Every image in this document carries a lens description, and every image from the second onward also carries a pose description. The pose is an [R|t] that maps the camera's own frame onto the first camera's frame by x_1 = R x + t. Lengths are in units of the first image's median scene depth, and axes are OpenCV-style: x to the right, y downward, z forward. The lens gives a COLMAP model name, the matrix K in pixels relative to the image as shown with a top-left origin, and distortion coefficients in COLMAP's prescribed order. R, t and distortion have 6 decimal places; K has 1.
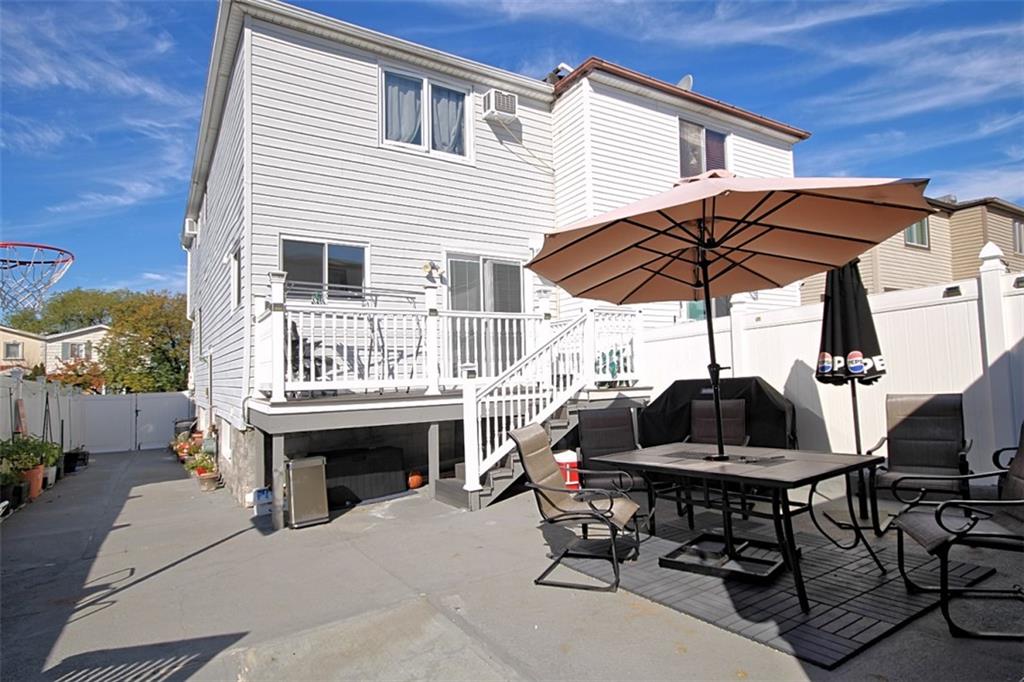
lens RADIAL K [[610.9, 0, 512.0], [0, 610.9, 341.0], [0, 0, 1]] dist [-0.000679, -0.000399]
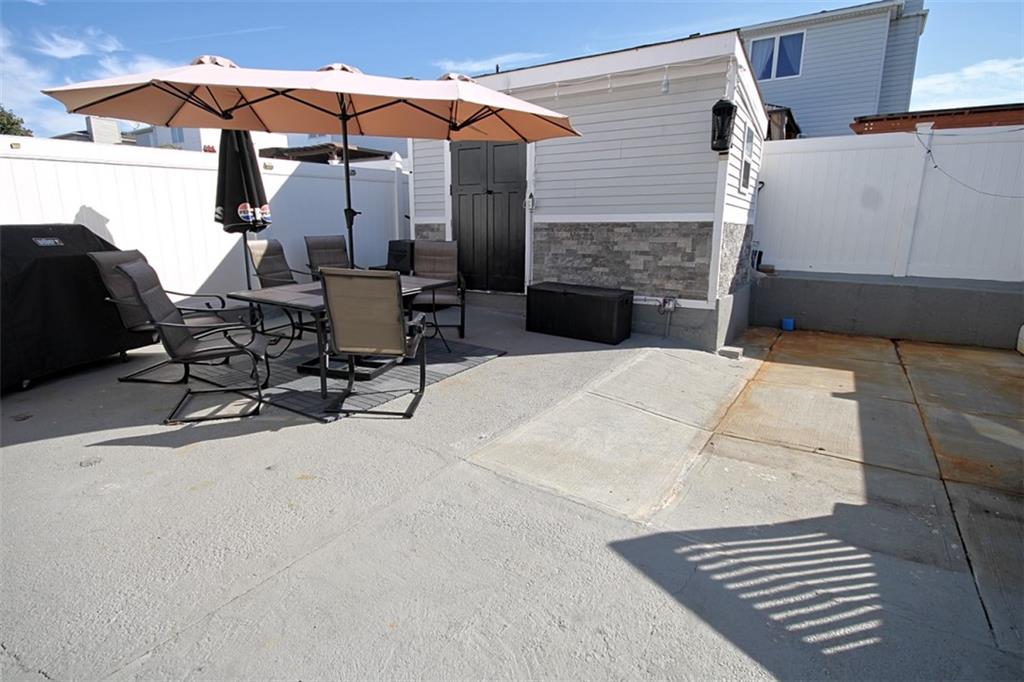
lens RADIAL K [[493.4, 0, 512.0], [0, 493.4, 341.0], [0, 0, 1]] dist [-0.019941, 0.000767]
pose [[-0.424909, -0.181122, 0.886932, -0.699580], [-0.044022, 0.982754, 0.179600, 0.105430], [-0.904165, 0.037269, -0.425554, 1.125957]]
